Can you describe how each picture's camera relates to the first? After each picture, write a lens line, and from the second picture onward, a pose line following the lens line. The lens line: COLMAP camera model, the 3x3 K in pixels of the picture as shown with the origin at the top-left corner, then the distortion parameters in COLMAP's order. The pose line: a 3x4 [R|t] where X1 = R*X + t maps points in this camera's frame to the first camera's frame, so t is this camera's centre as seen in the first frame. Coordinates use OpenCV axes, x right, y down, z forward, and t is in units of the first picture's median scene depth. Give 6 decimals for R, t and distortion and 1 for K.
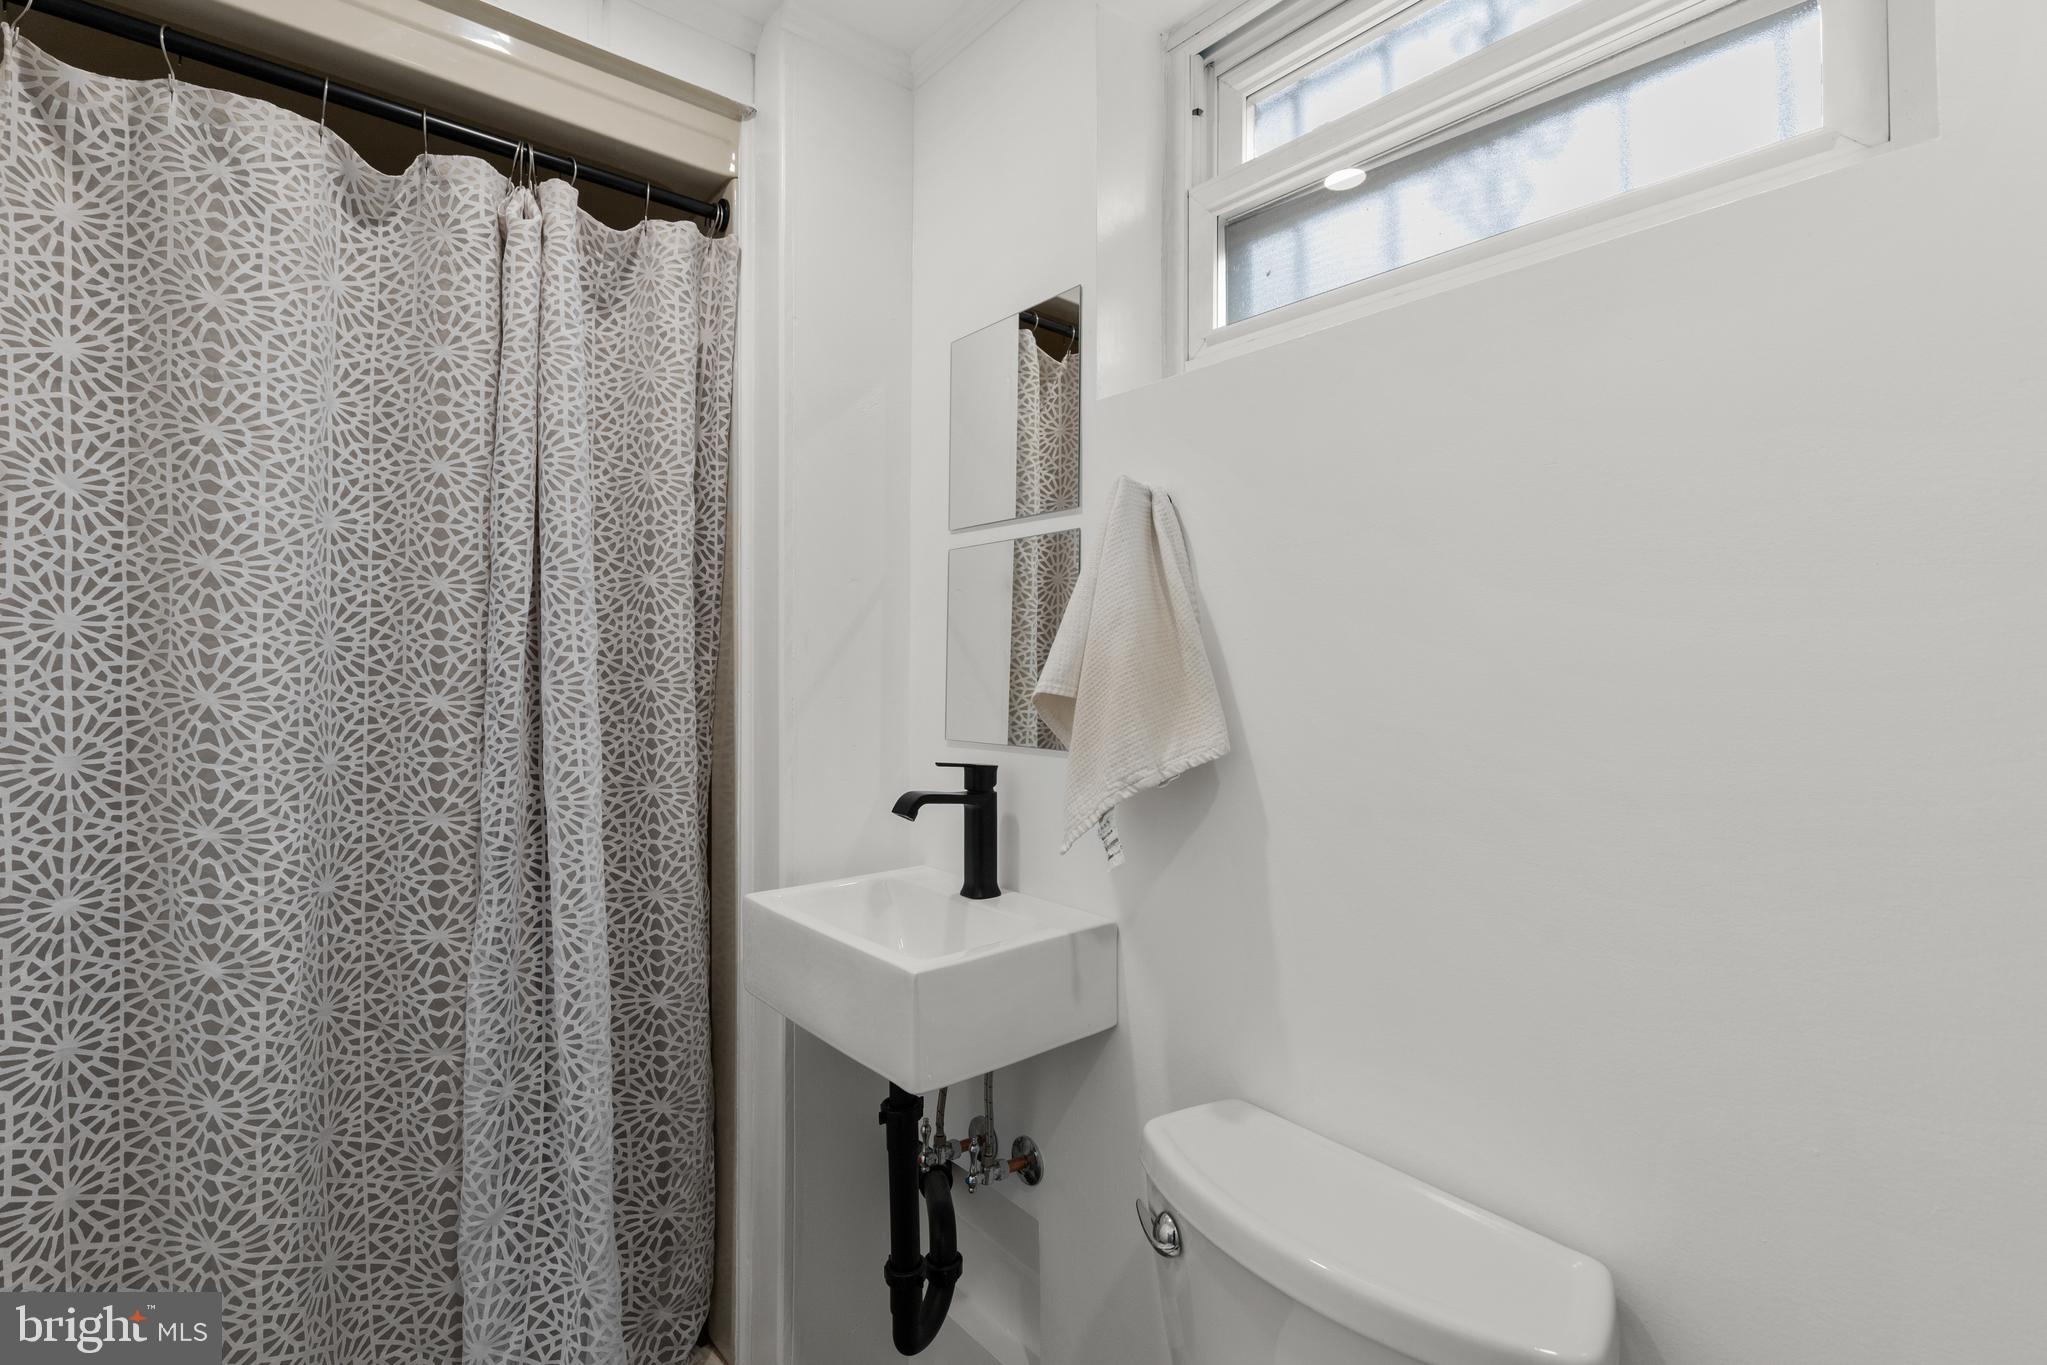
lens RADIAL K [[919.3, 0, 1016.3], [0, 919.3, 666.1], [0, 0, 1]] dist [0.008866, -0.002094]
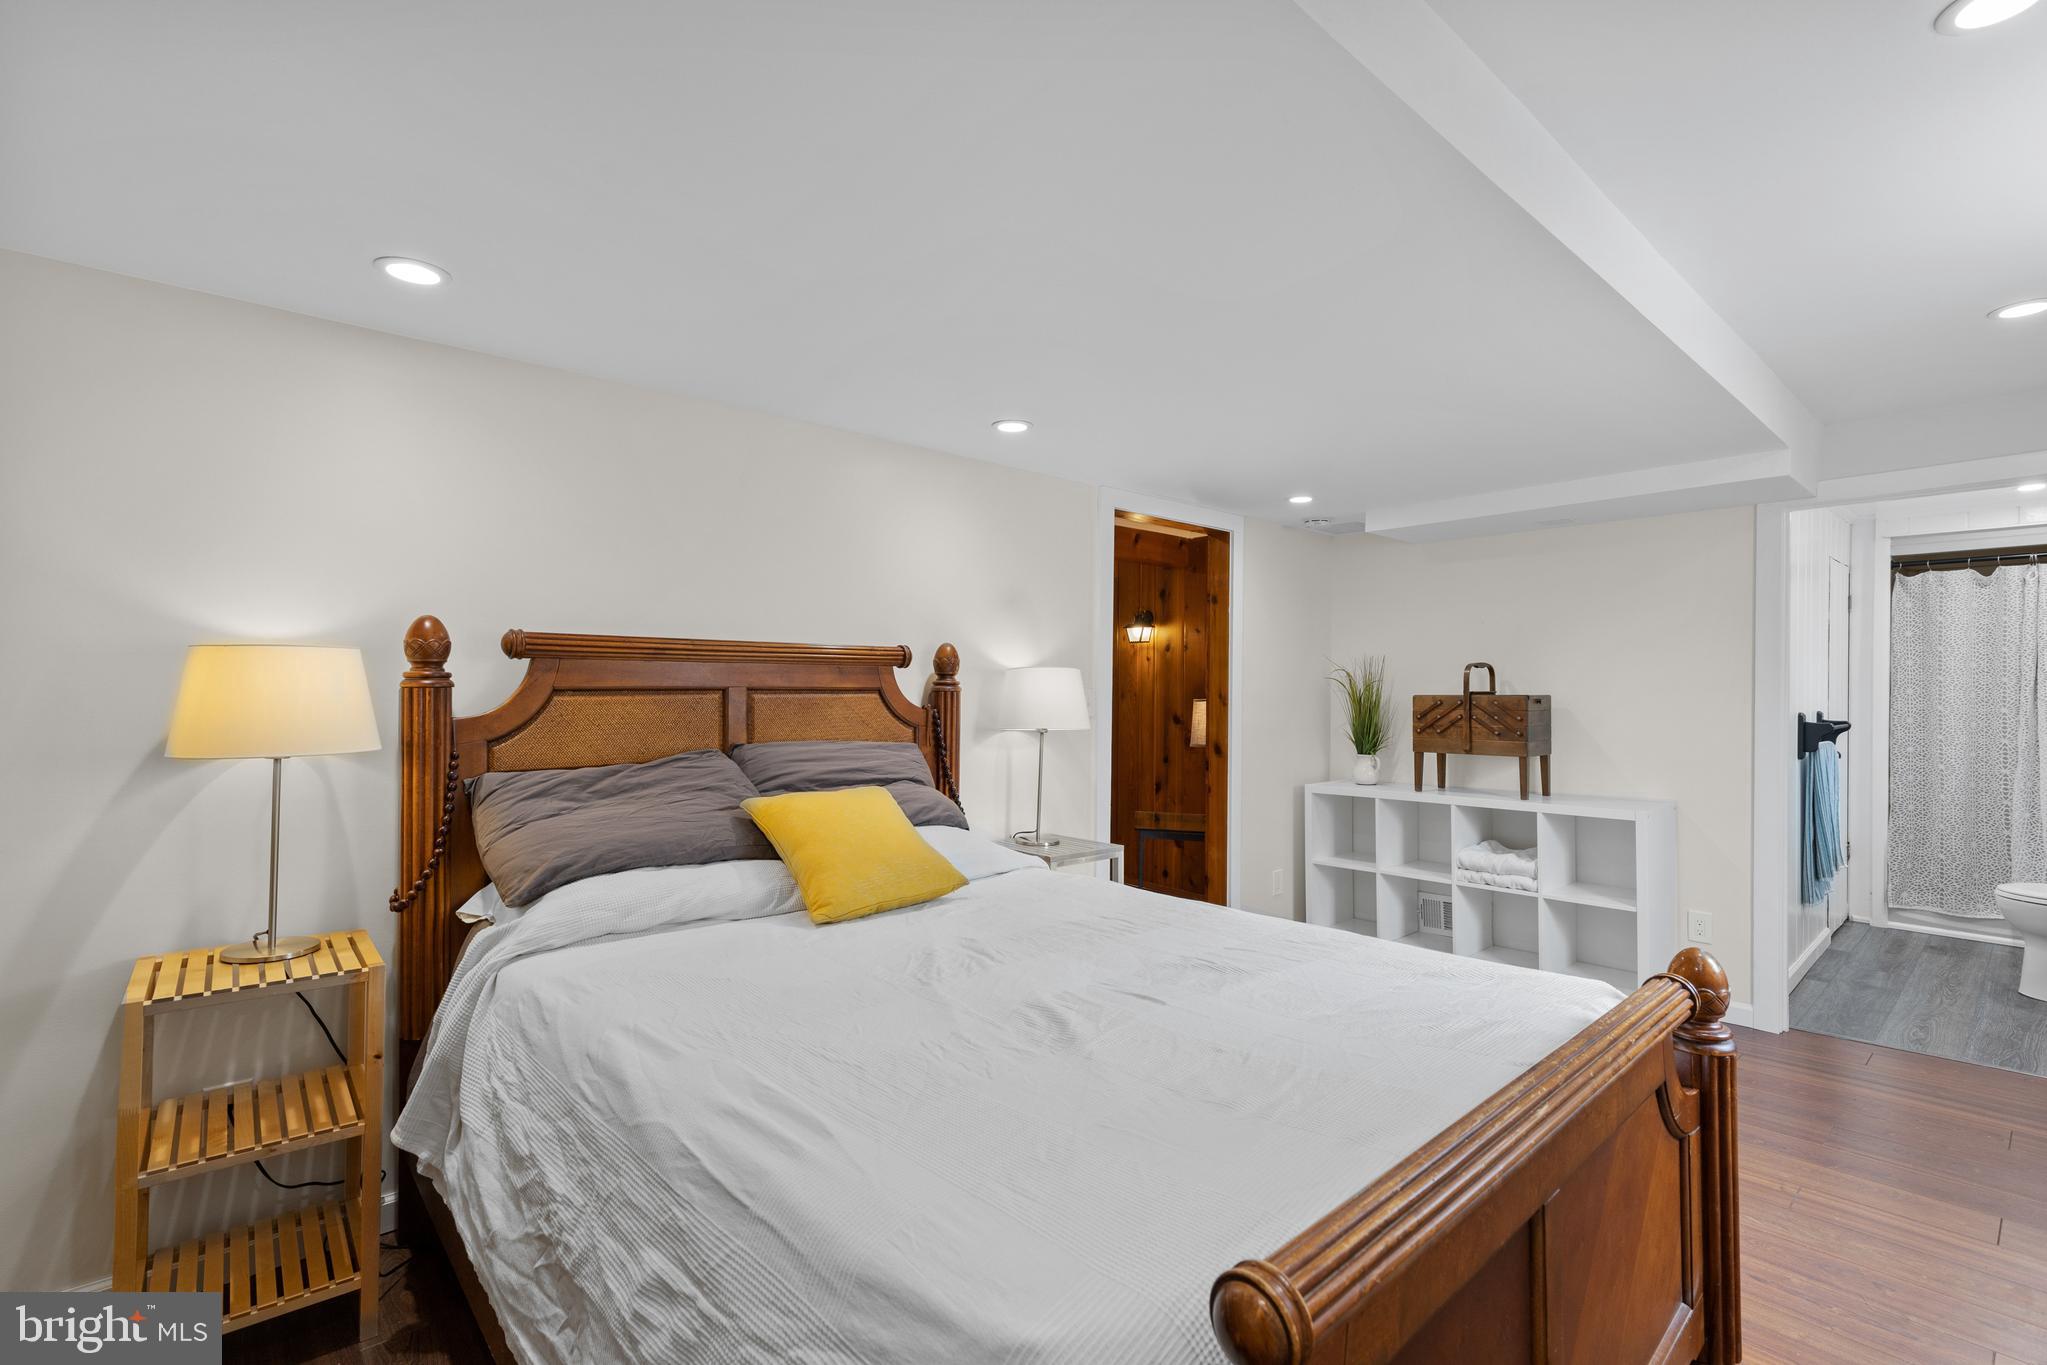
lens RADIAL K [[919.3, 0, 1018.2], [0, 919.3, 673.9], [0, 0, 1]] dist [0.008866, -0.002094]
pose [[0.016164, -0.010568, -0.999814, 3.273581], [0.003552, 0.999938, -0.010512, -0.090849], [0.999863, -0.003381, 0.016200, -3.275124]]
